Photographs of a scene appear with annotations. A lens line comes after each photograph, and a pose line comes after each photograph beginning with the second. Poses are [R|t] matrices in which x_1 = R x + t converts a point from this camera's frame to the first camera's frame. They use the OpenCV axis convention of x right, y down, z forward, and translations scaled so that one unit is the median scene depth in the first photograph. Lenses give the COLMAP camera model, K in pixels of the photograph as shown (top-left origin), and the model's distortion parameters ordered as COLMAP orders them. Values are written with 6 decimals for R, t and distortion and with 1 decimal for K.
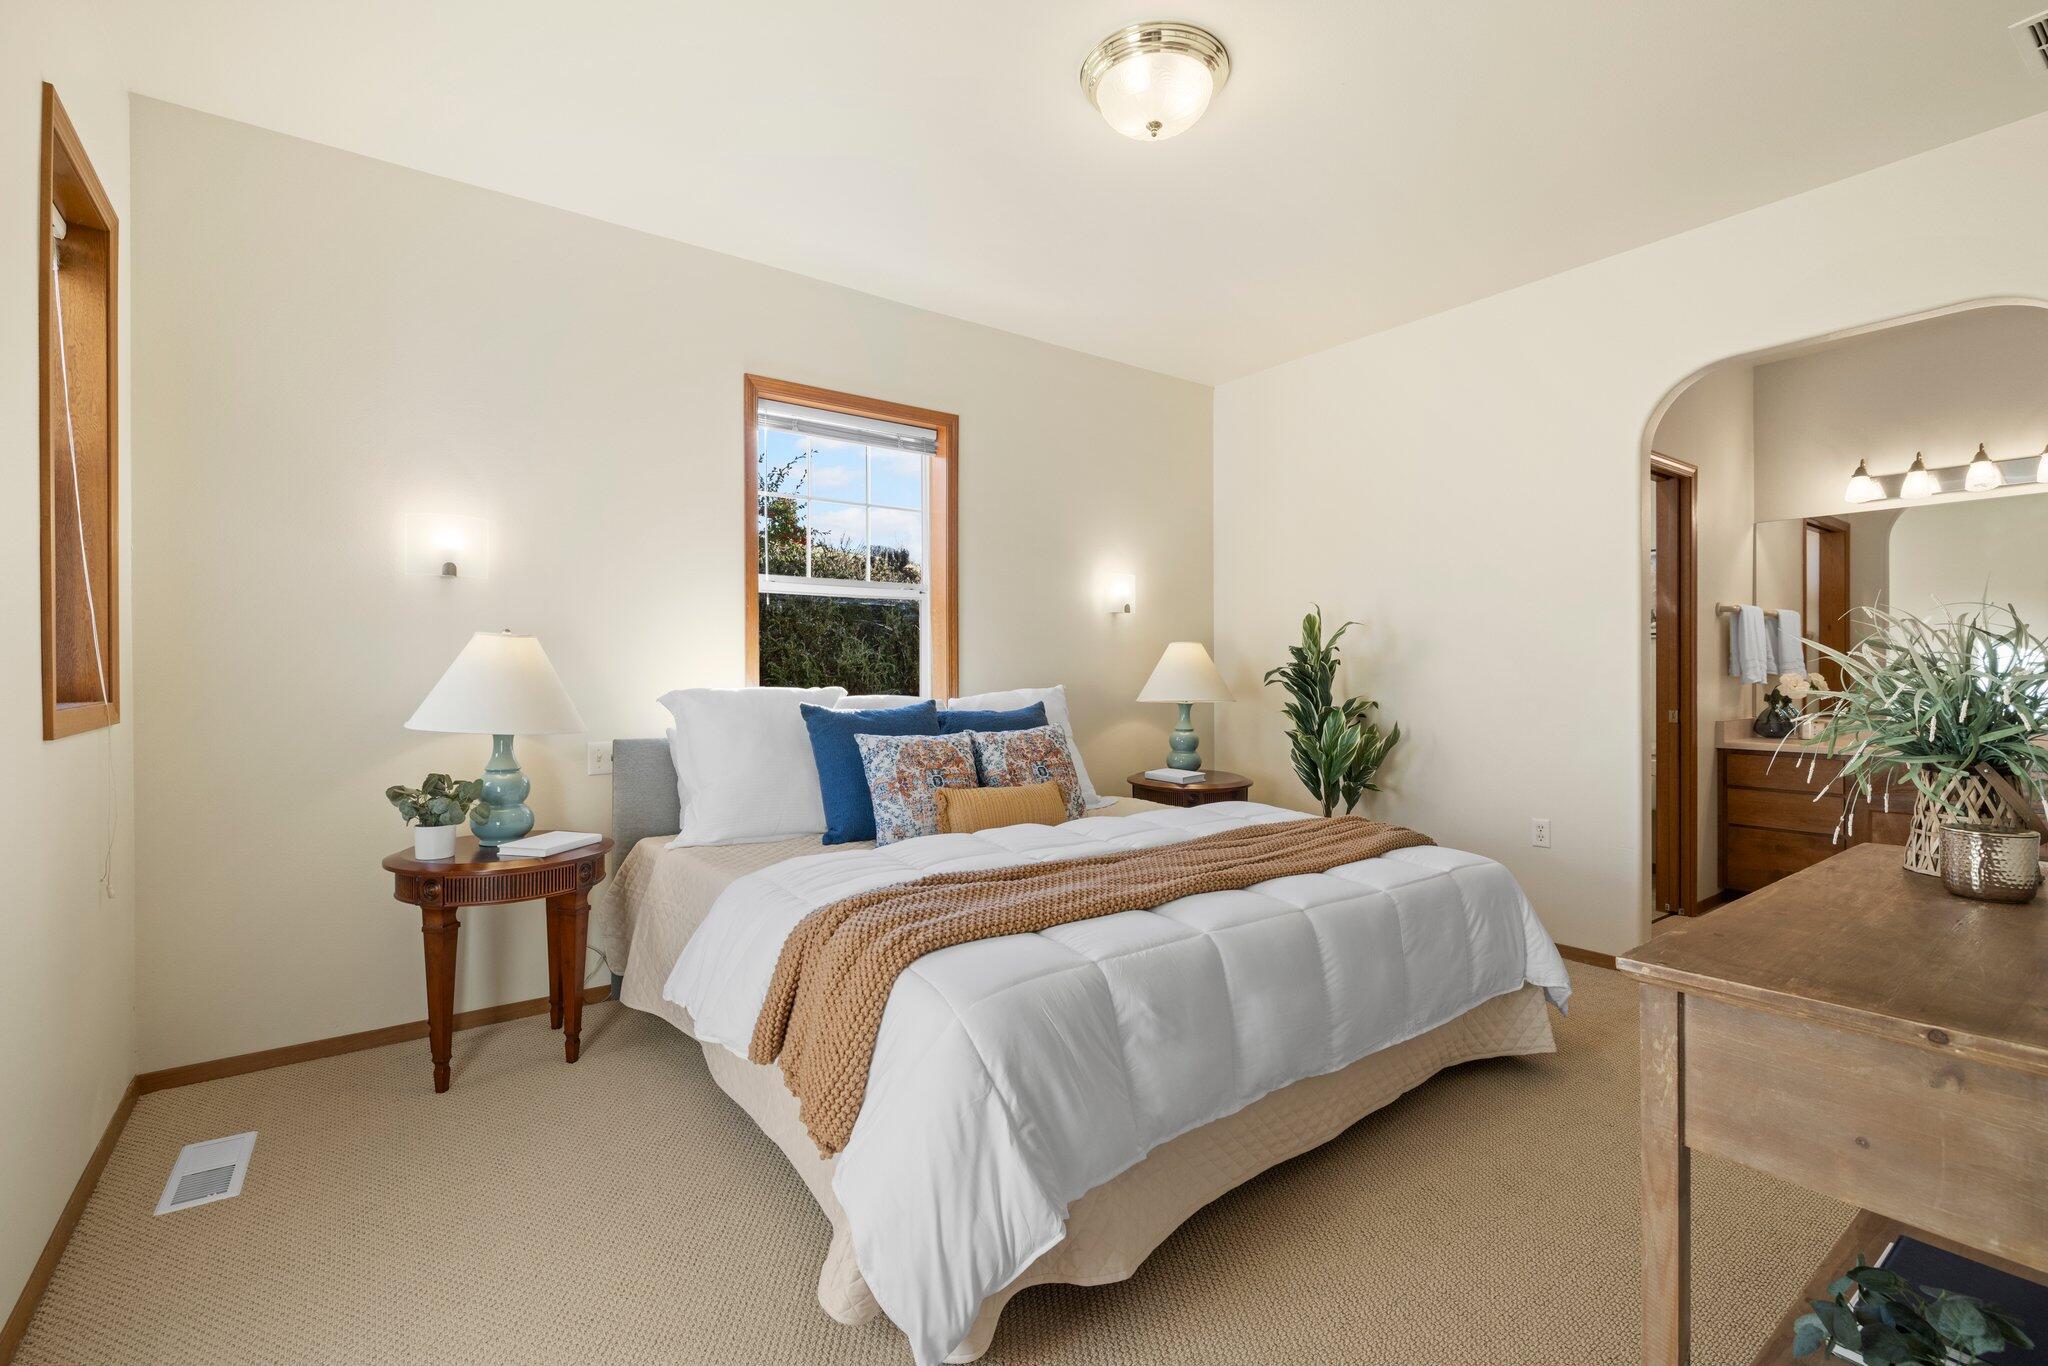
lens RADIAL K [[908.1, 0, 1023.5], [0, 908.1, 675.4], [0, 0, 1]] dist [-0.000538, 0.000923]
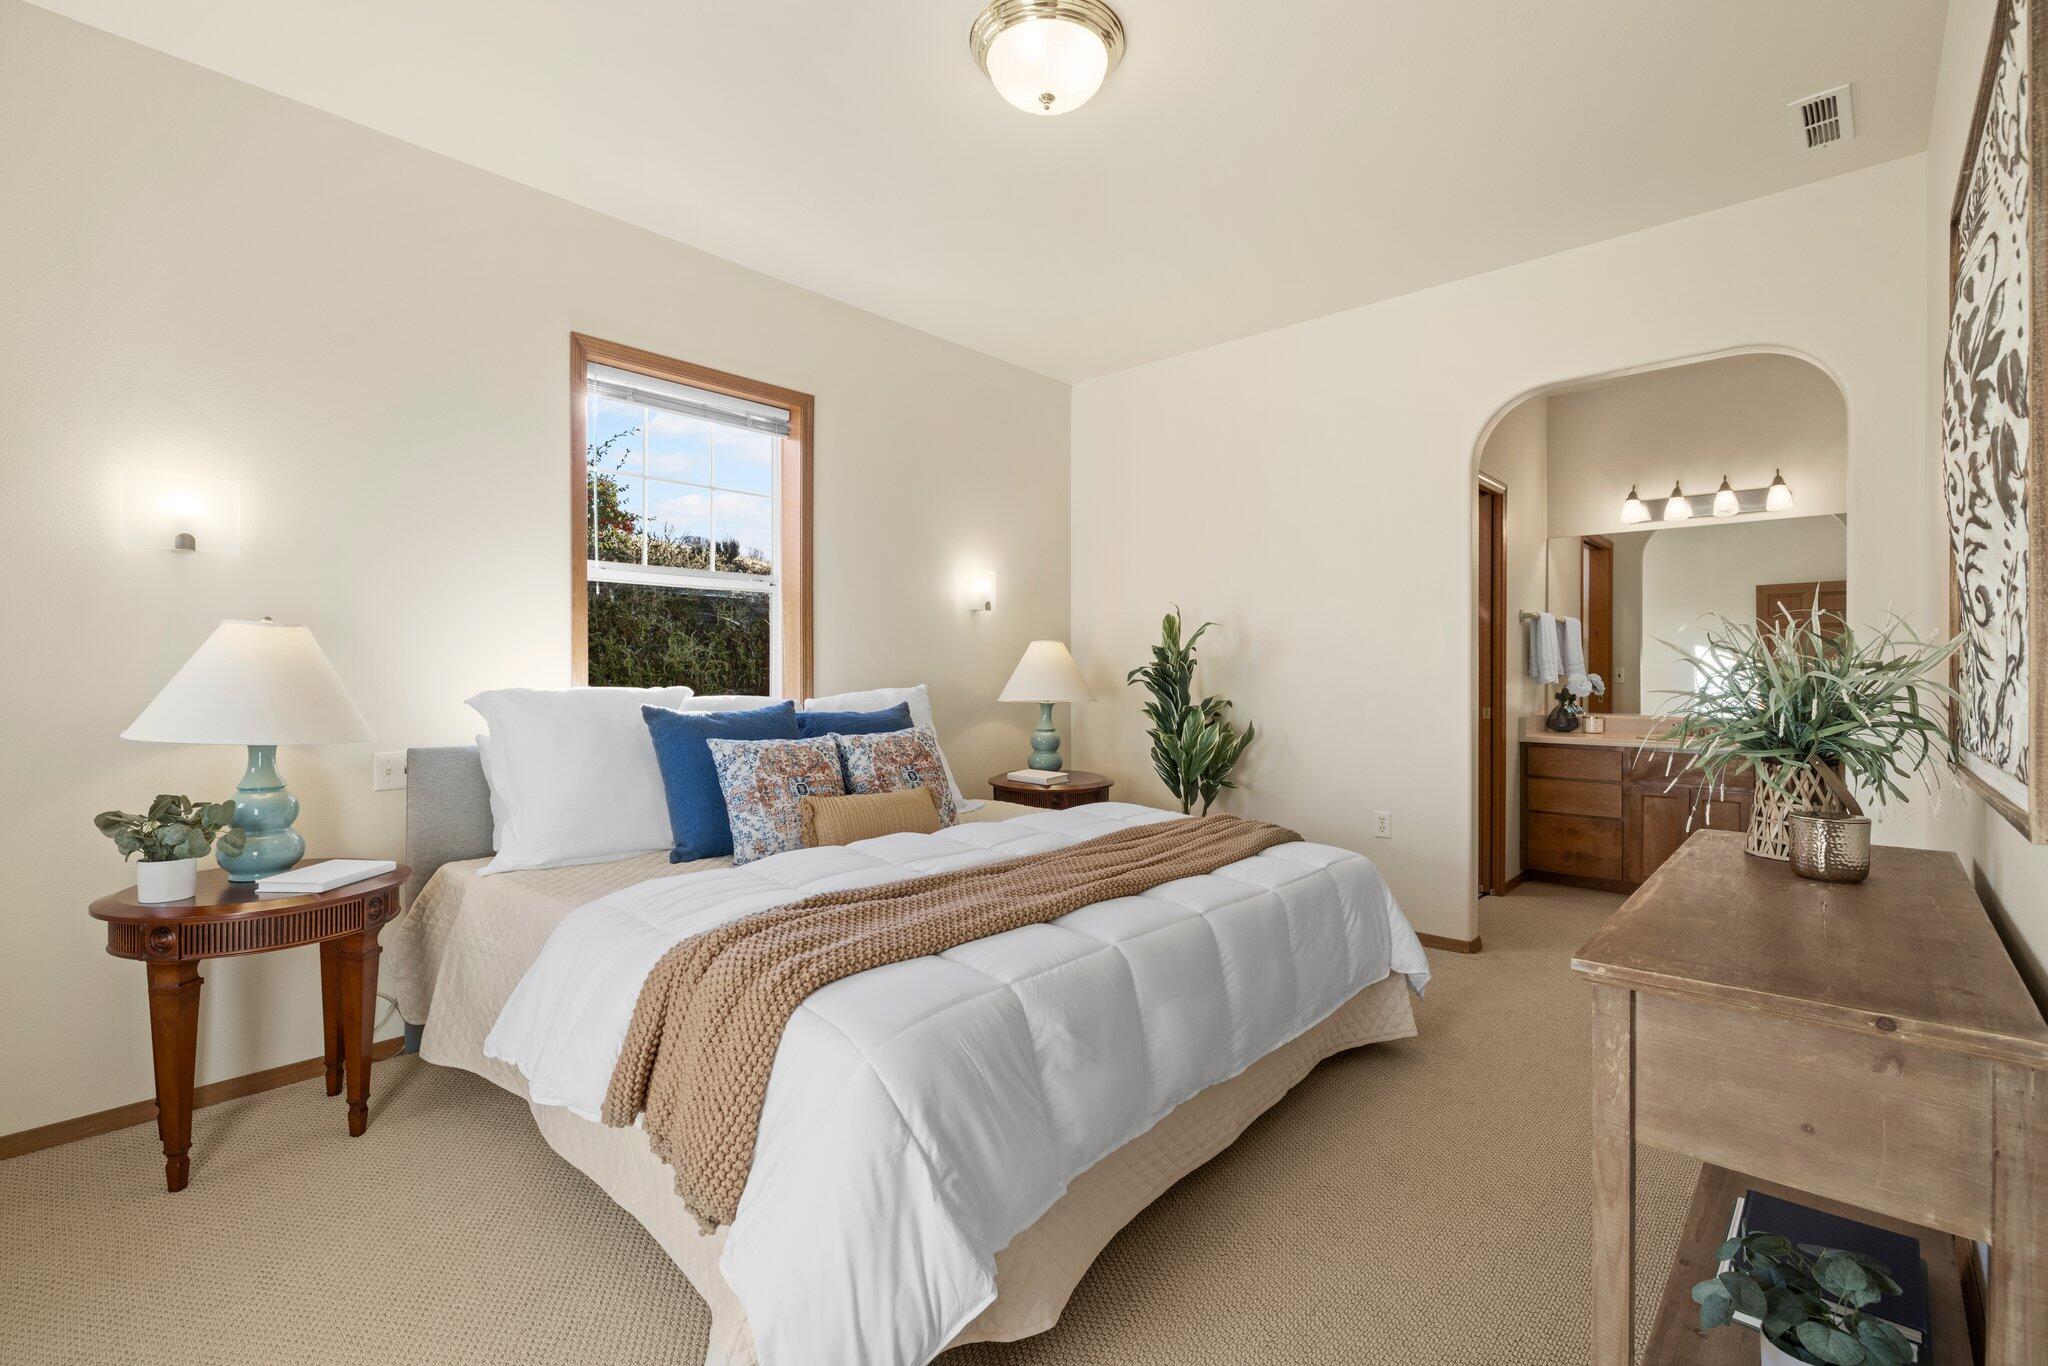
lens RADIAL K [[910.3, 0, 1034.0], [0, 910.3, 677.9], [0, 0, 1]] dist [-0.000724, 0.000489]
pose [[0.980606, 0.001425, 0.195982, -0.051430], [-0.002131, 0.999992, 0.003392, 0.000145], [-0.195976, -0.003744, 0.980602, 0.057984]]
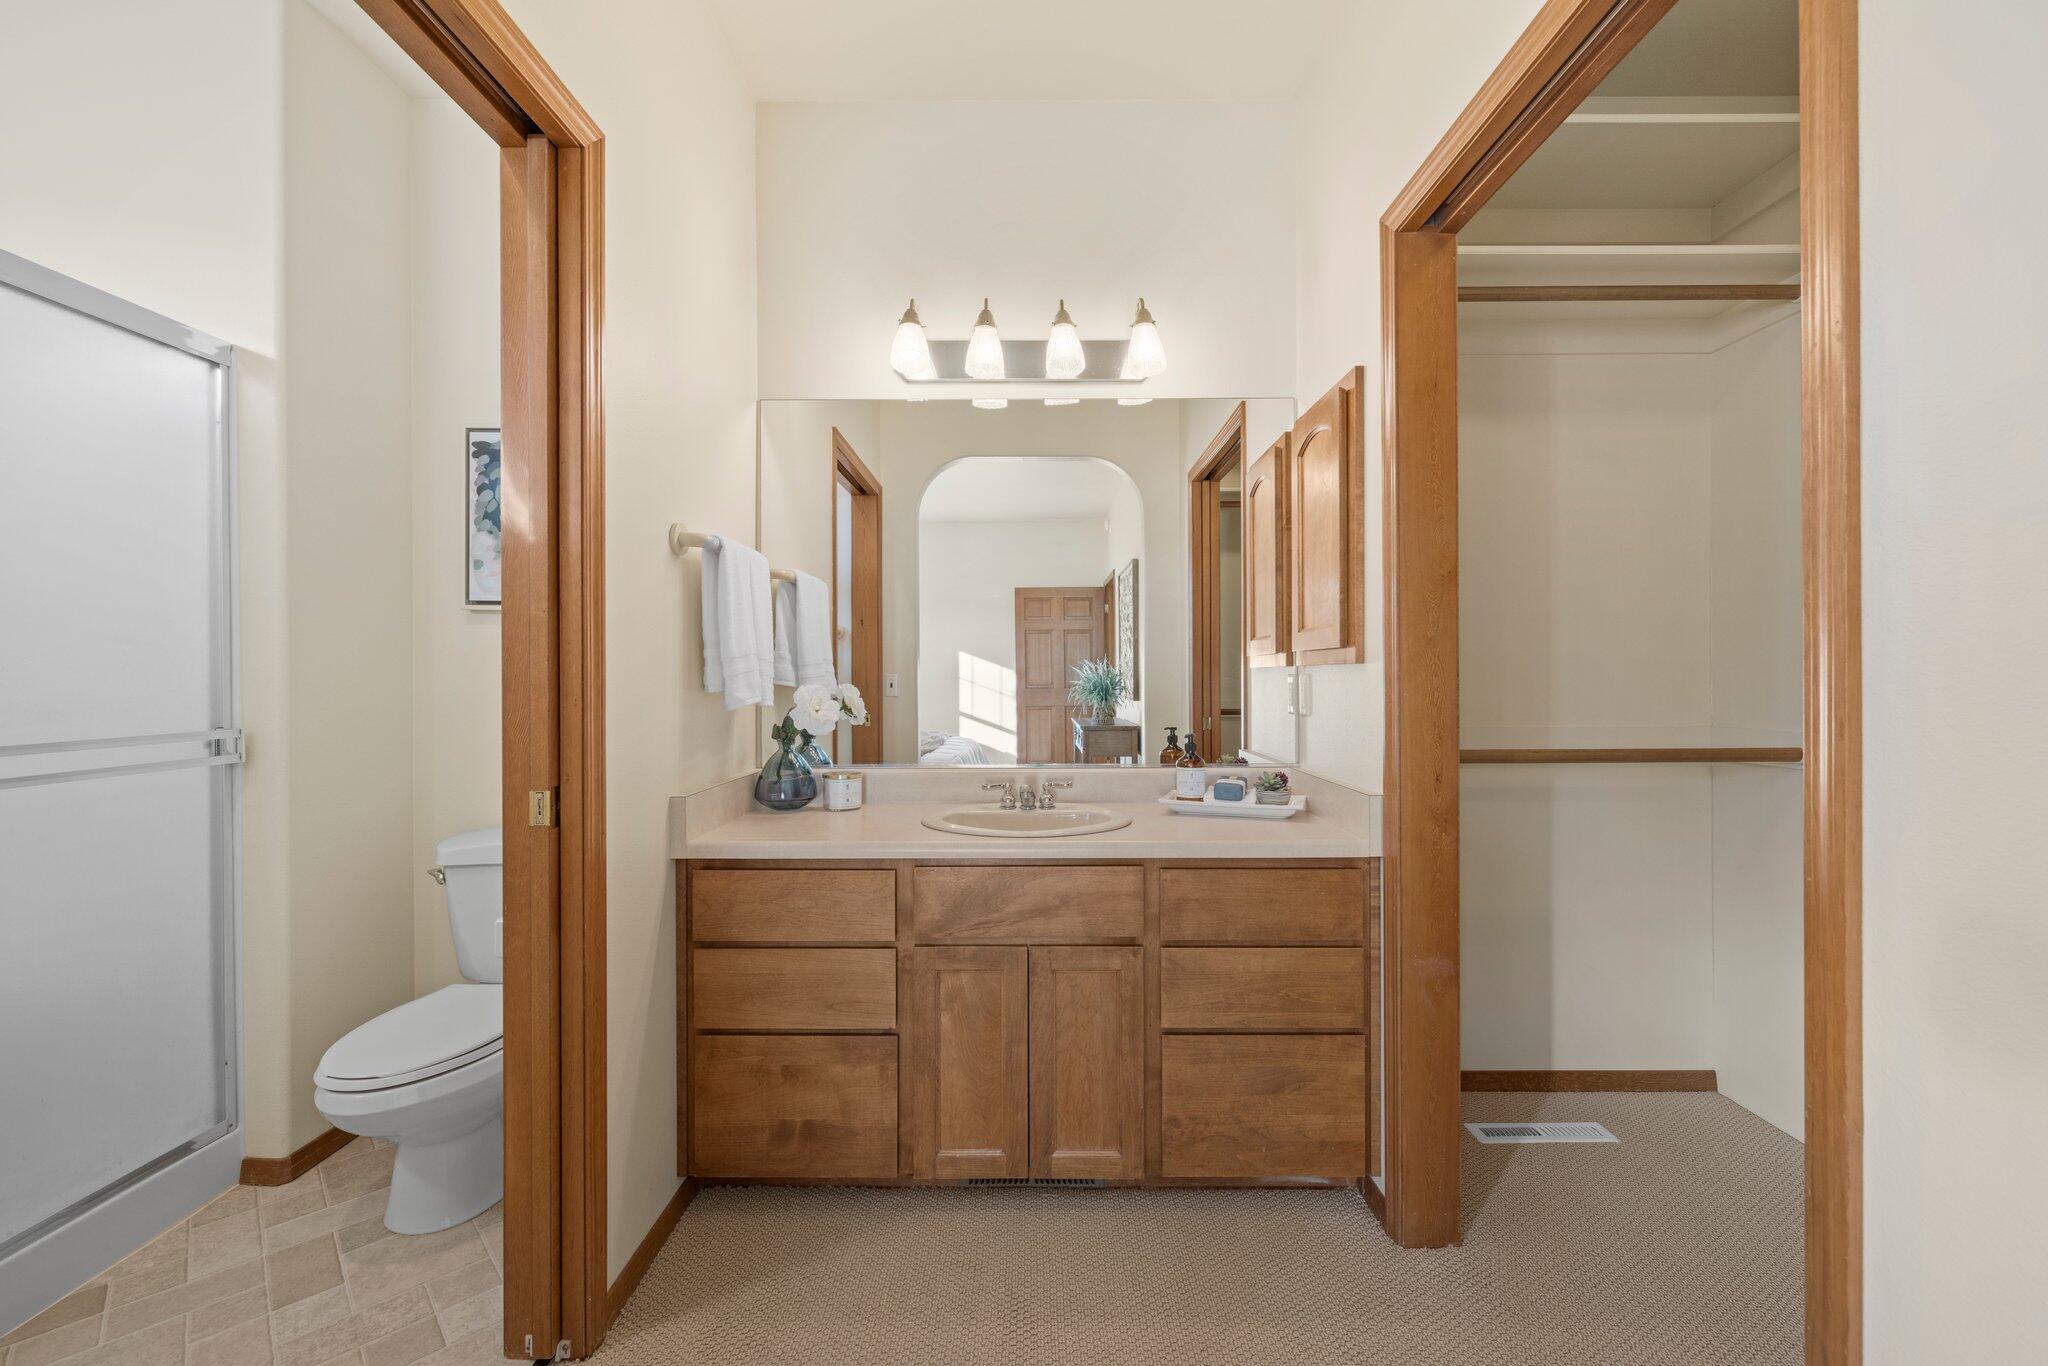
lens RADIAL K [[855.6, 0, 1026.6], [0, 855.6, 674.9], [0, 0, 1]] dist [0.001498, 0.000188]
pose [[0.603118, 0.003181, 0.797646, 0.926927], [0.004318, 0.999964, -0.007253, -0.007332], [-0.797641, 0.007819, 0.603082, 1.063961]]
